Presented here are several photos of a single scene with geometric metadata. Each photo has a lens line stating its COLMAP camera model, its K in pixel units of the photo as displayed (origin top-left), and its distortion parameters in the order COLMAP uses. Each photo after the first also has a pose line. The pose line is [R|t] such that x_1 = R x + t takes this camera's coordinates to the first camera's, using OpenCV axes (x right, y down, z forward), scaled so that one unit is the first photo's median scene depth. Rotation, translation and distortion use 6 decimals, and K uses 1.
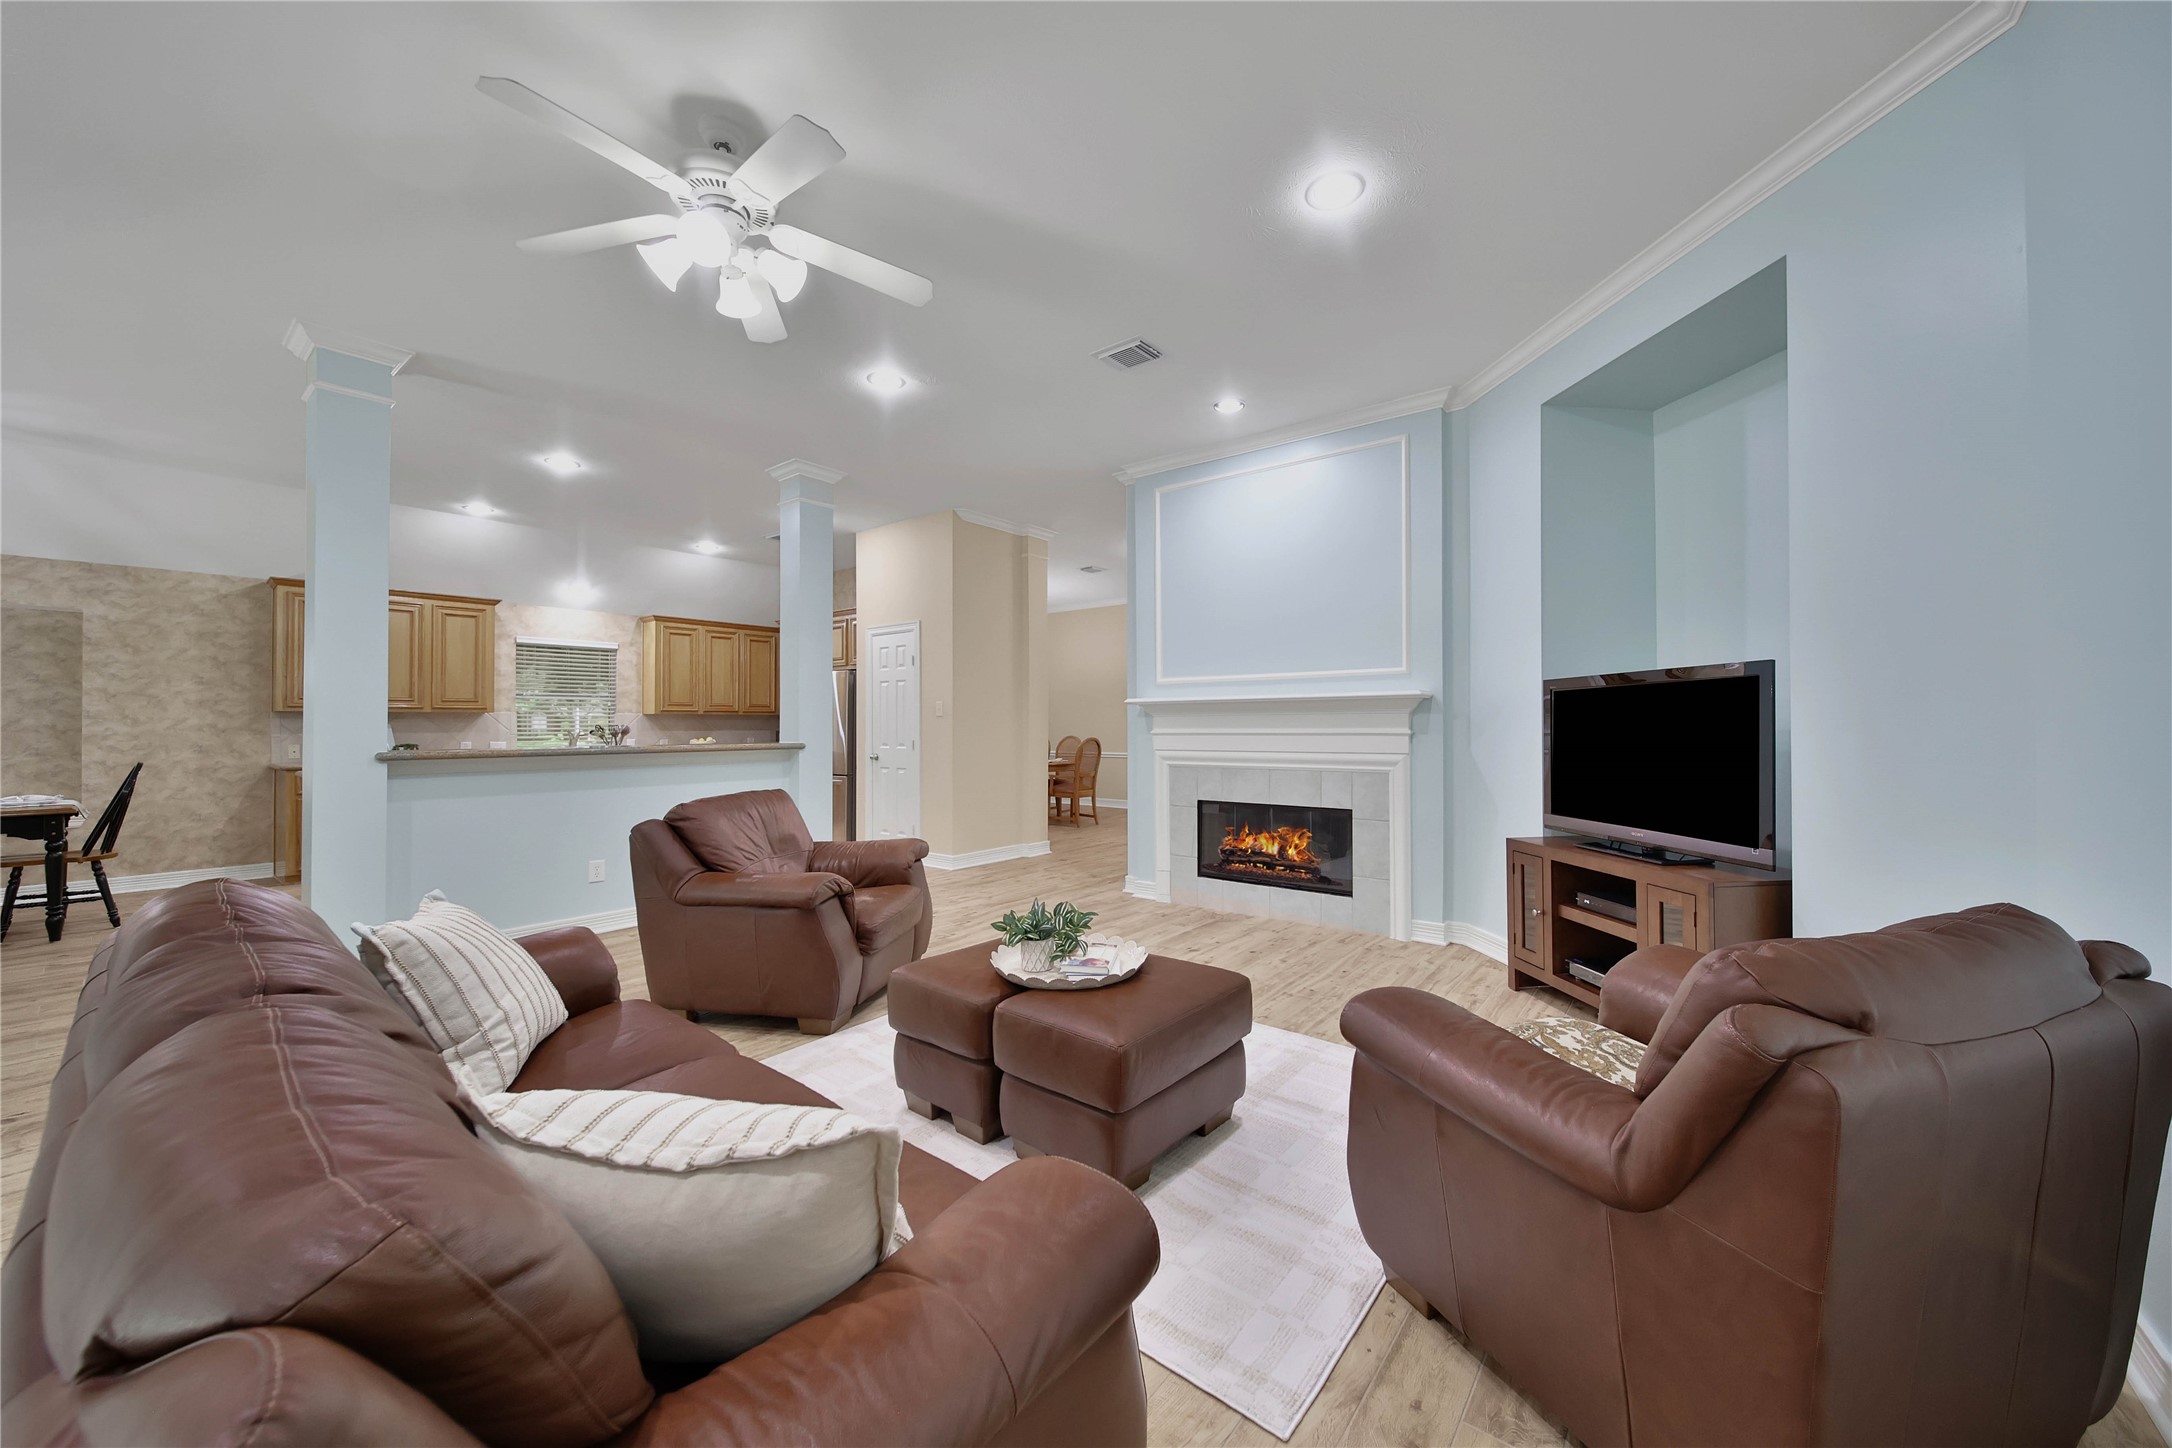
lens RADIAL K [[769.1, 0, 1075.0], [0, 769.1, 715.4], [0, 0, 1]] dist [-0.006716, 0.000508]
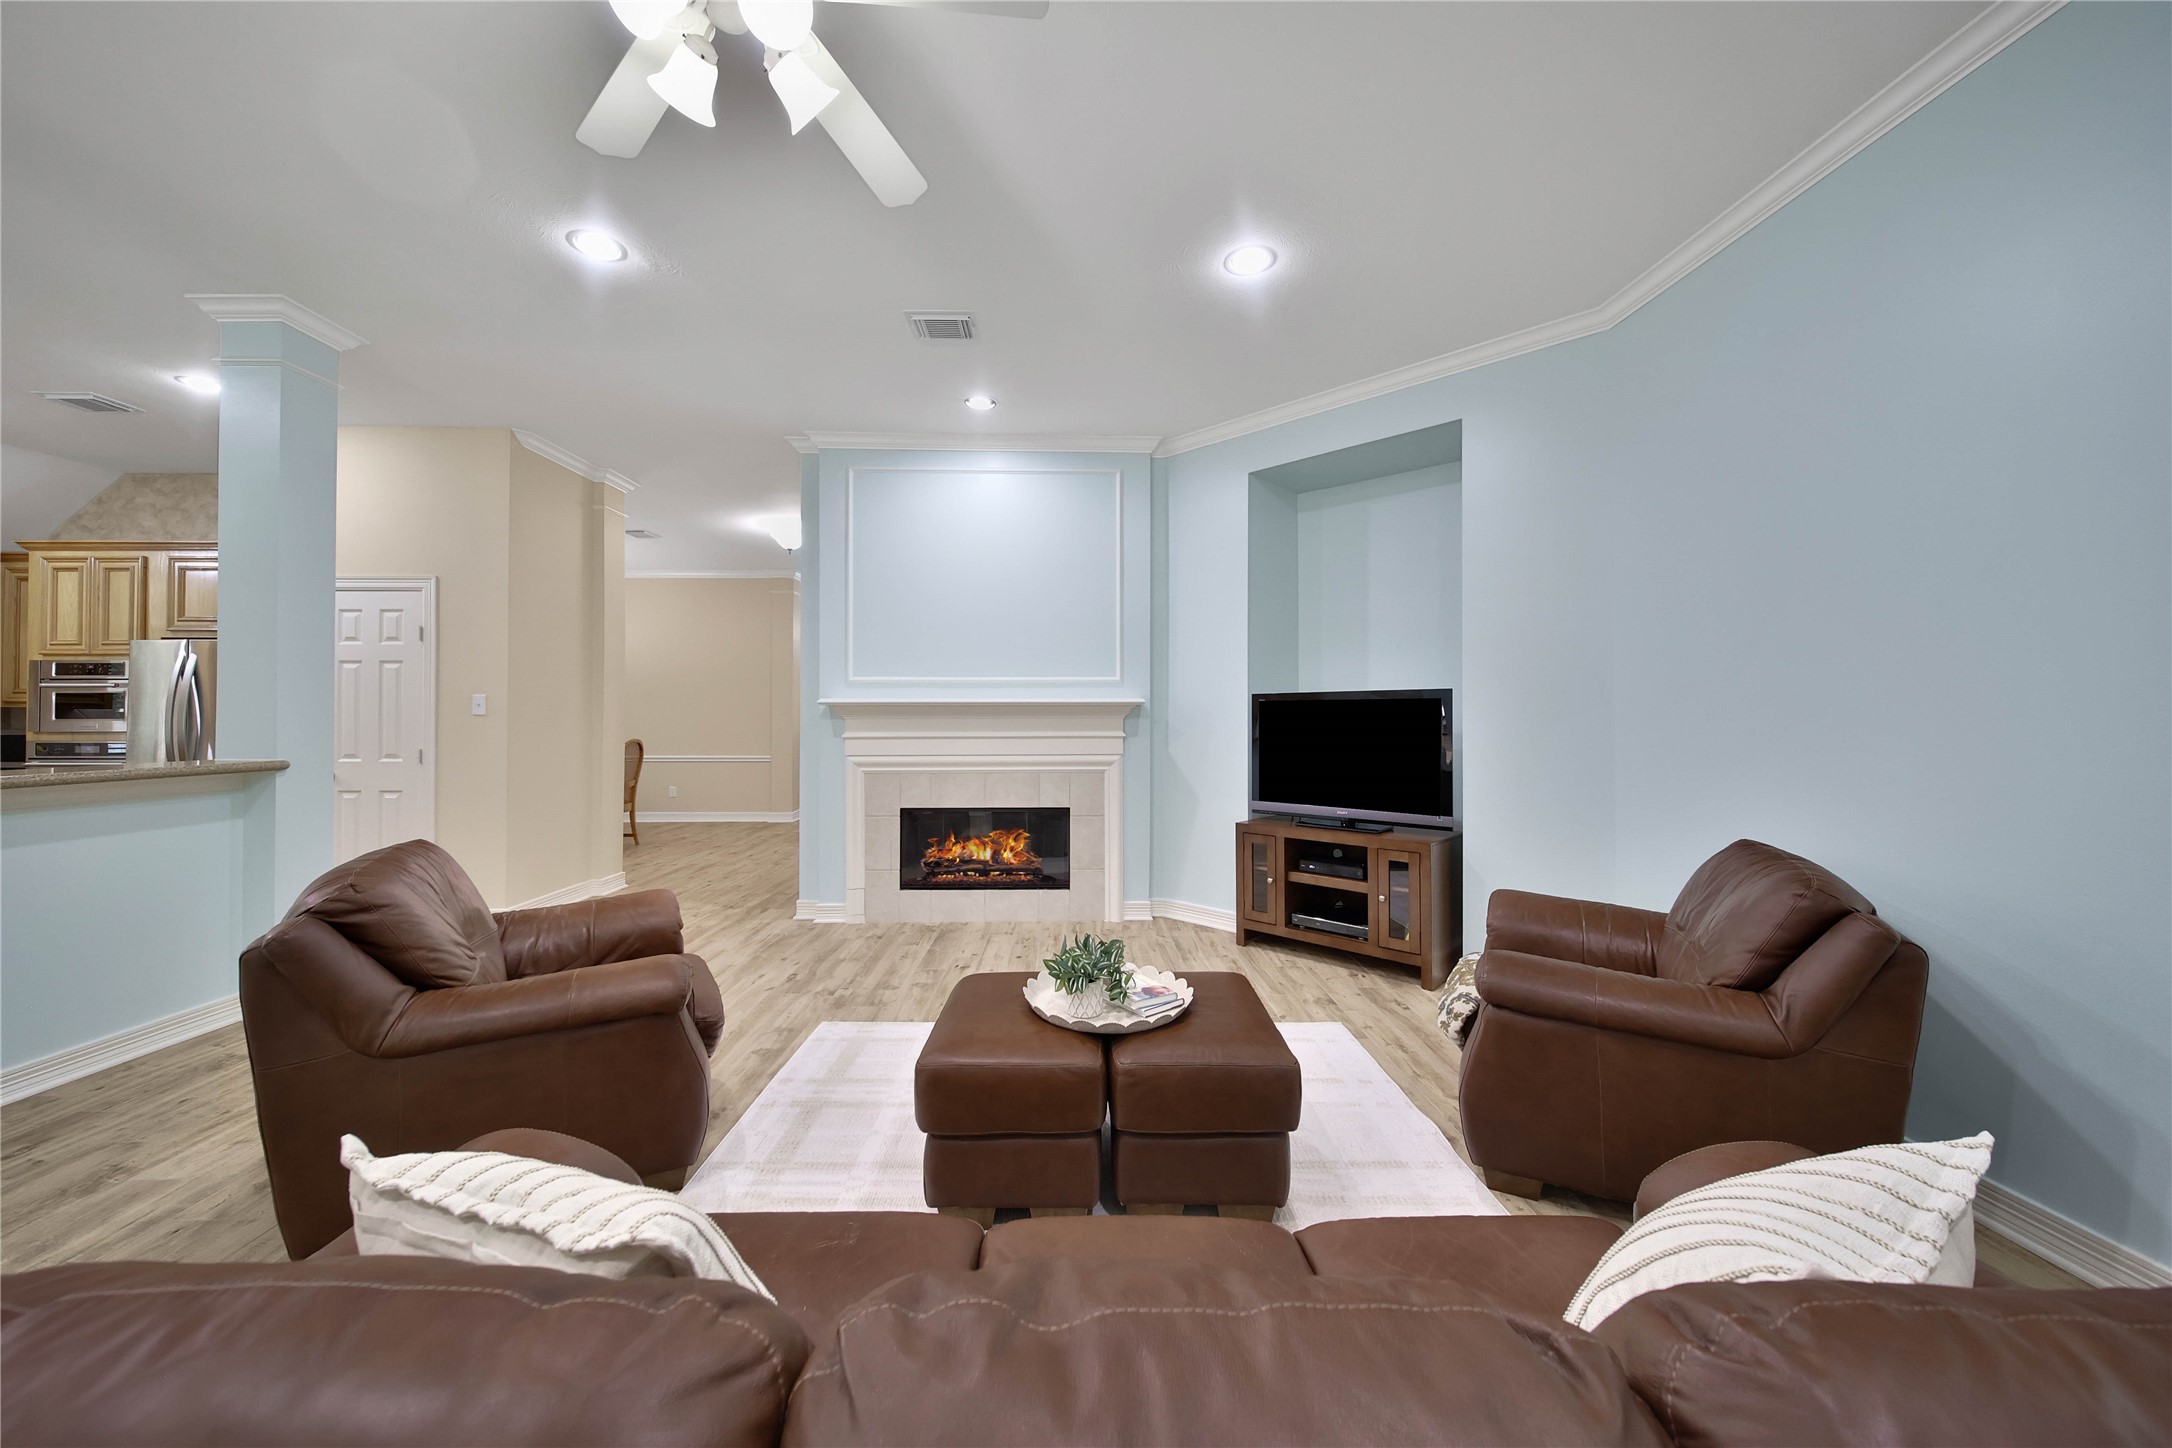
lens RADIAL K [[769.1, 0, 1112.8], [0, 769.1, 710.6], [0, 0, 1]] dist [-0.006716, 0.000508]
pose [[0.770694, 0.010209, 0.637124, -0.229325], [-0.009859, 0.999943, -0.004097, -0.007452], [-0.637129, -0.003123, 0.770751, 0.111442]]
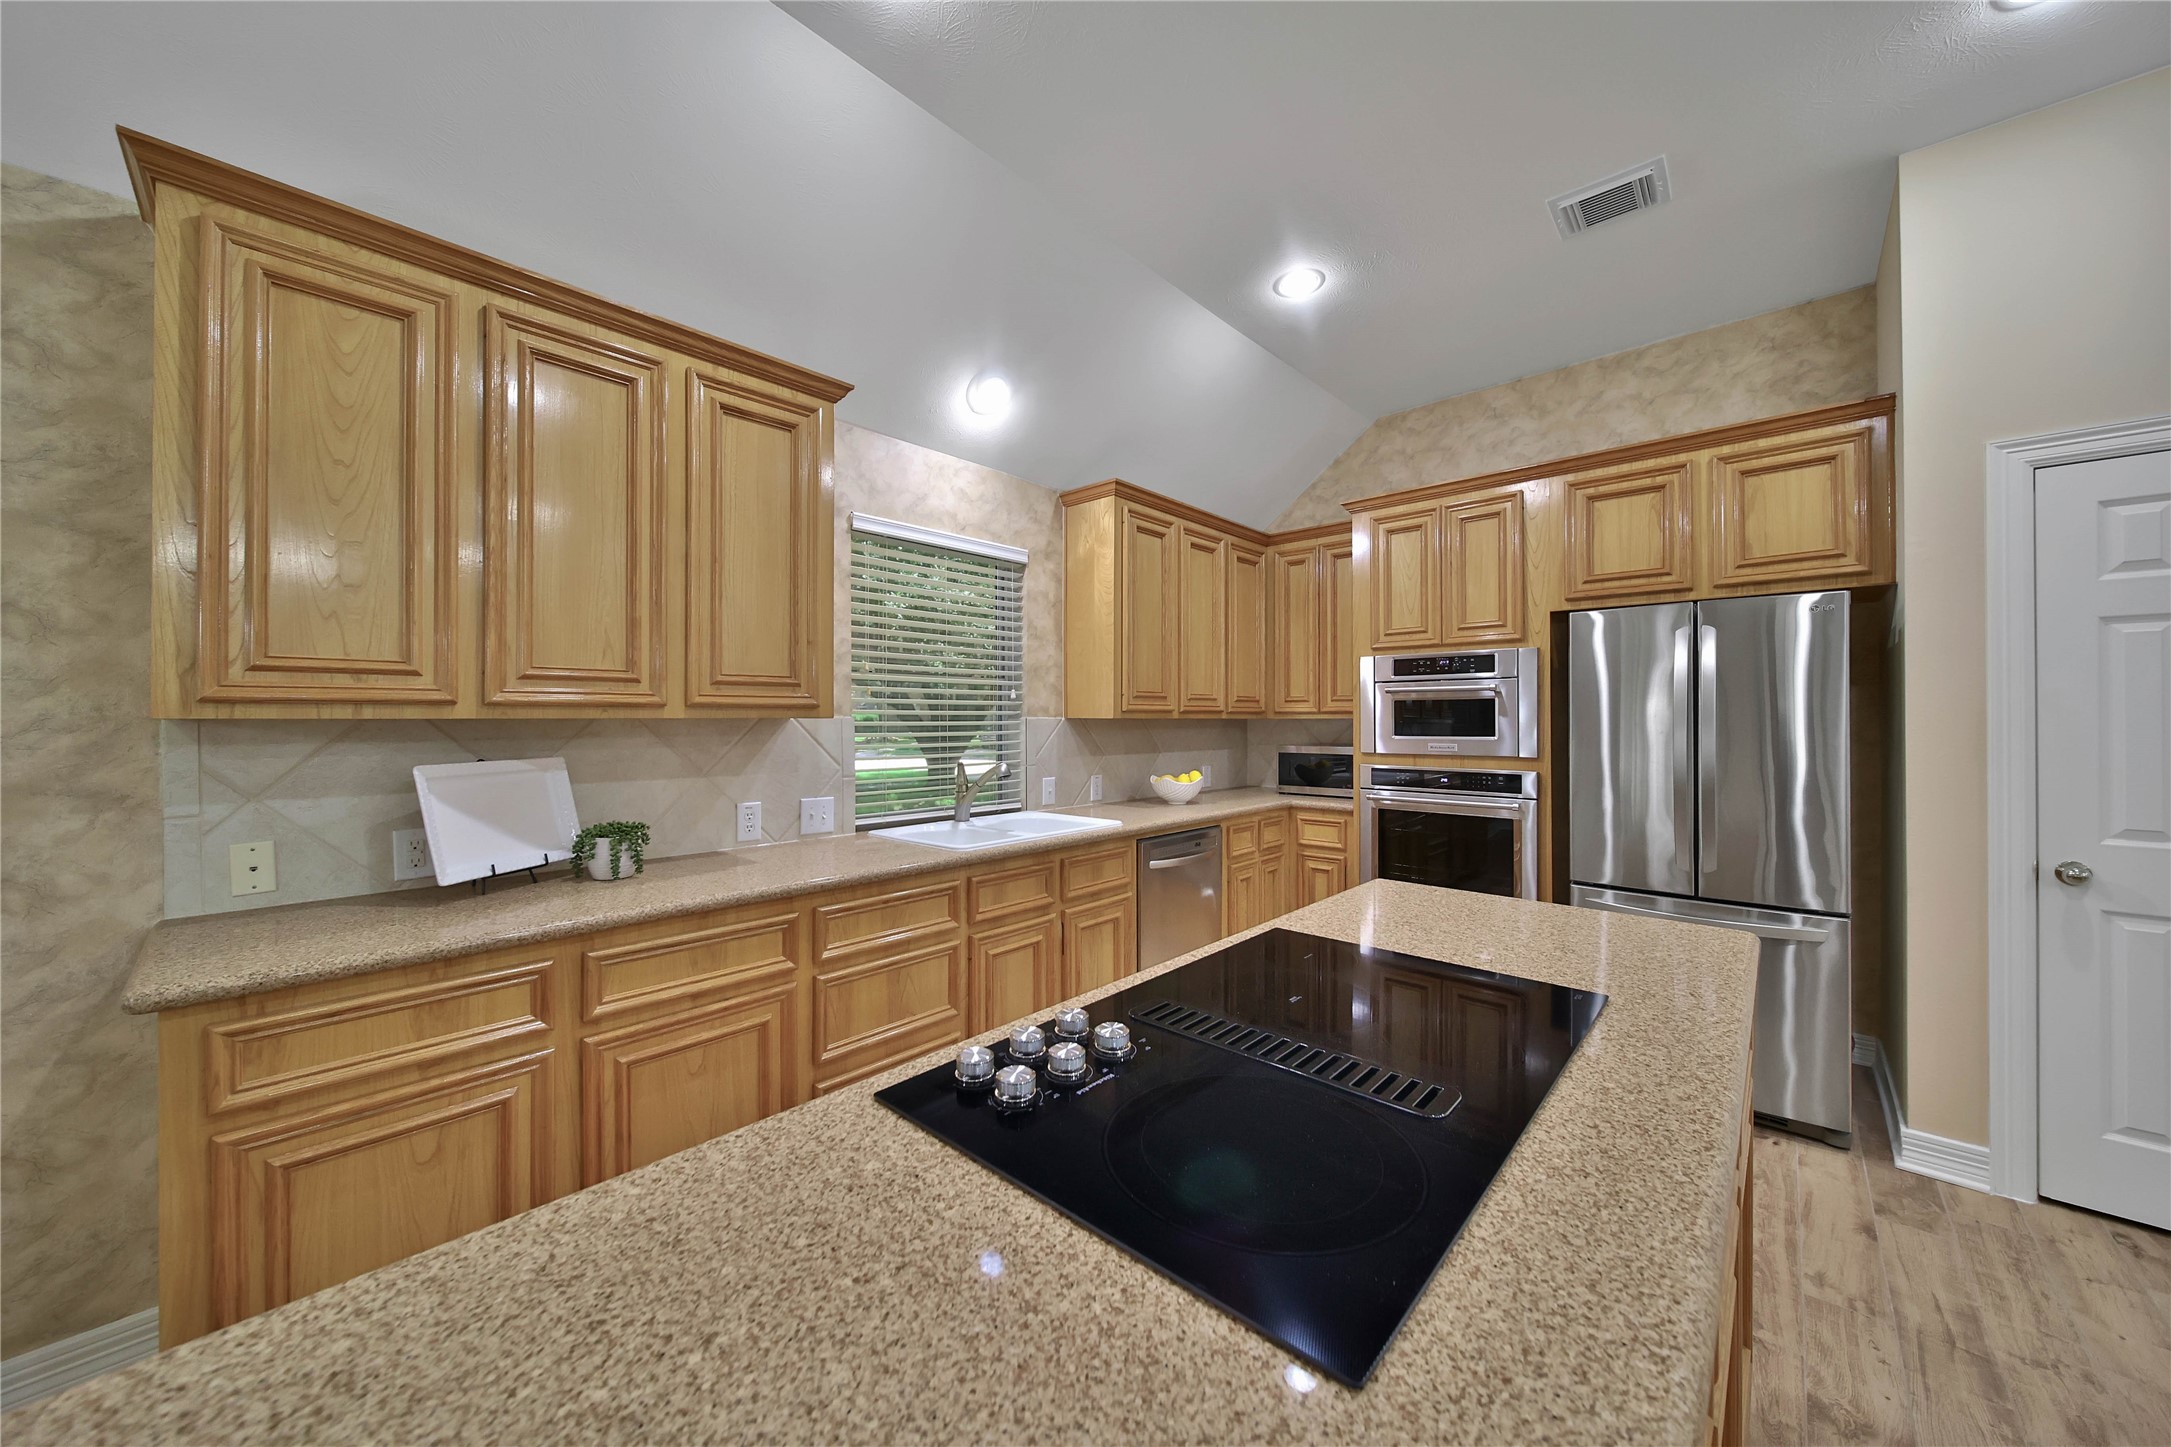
lens RADIAL K [[768.8, 0, 1041.6], [0, 768.8, 721.2], [0, 0, 1]] dist [-0.006716, 0.000508]
pose [[0.995593, 0.000599, -0.093778, -0.887655], [0.000383, 0.999945, 0.010454, -0.008337], [0.093779, -0.010444, 0.995538, 0.934172]]
